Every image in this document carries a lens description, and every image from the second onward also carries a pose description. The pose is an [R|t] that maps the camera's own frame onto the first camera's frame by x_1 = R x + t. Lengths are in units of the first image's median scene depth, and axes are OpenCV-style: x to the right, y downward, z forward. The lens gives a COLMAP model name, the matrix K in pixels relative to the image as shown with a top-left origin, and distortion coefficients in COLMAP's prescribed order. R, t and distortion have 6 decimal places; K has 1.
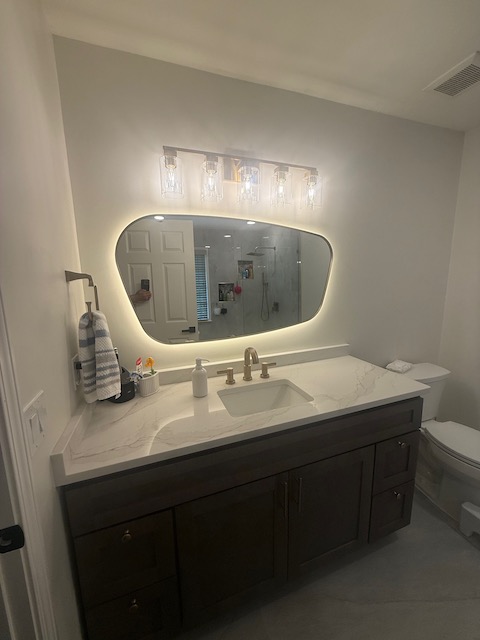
lens RADIAL K [[254.5, 0, 236.7], [0, 254.5, 321.5], [0, 0, 1]] dist [-0.002398, -0.000438]
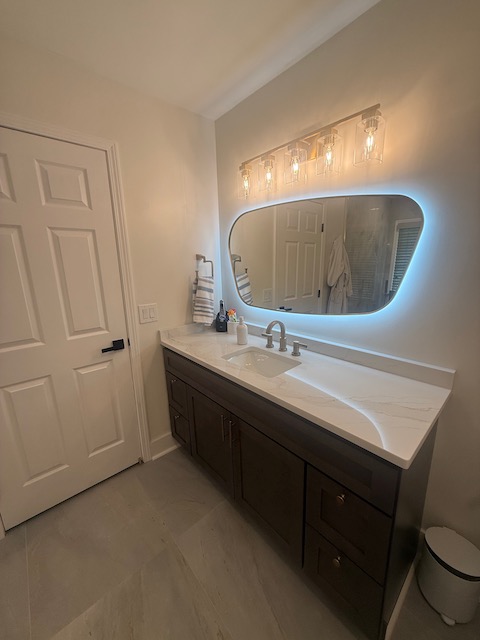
lens RADIAL K [[254.5, 0, 238.2], [0, 254.5, 319.5], [0, 0, 1]] dist [-0.002398, -0.000438]
pose [[0.372229, 0.229238, -0.899386, 0.984281], [-0.137027, 0.971973, 0.191027, -0.093678], [0.917970, 0.052134, 0.393208, 0.391920]]
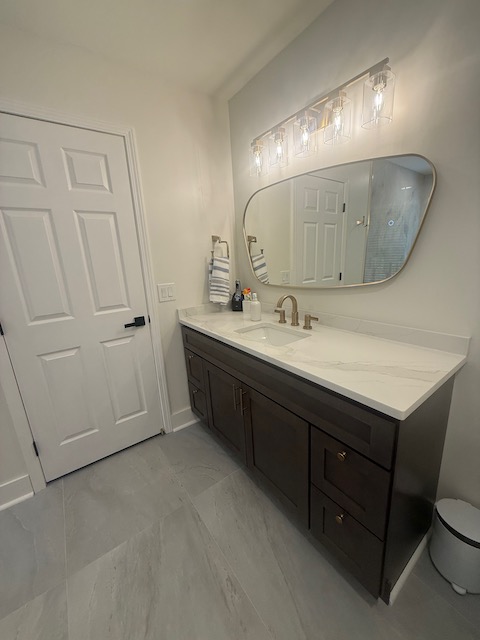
lens RADIAL K [[254.5, 0, 237.2], [0, 254.5, 319.3], [0, 0, 1]] dist [-0.002398, -0.000438]
pose [[0.278621, 0.250850, -0.927062, 1.052928], [-0.109139, 0.967304, 0.228938, -0.027515], [0.954180, 0.037392, 0.296888, 0.441051]]
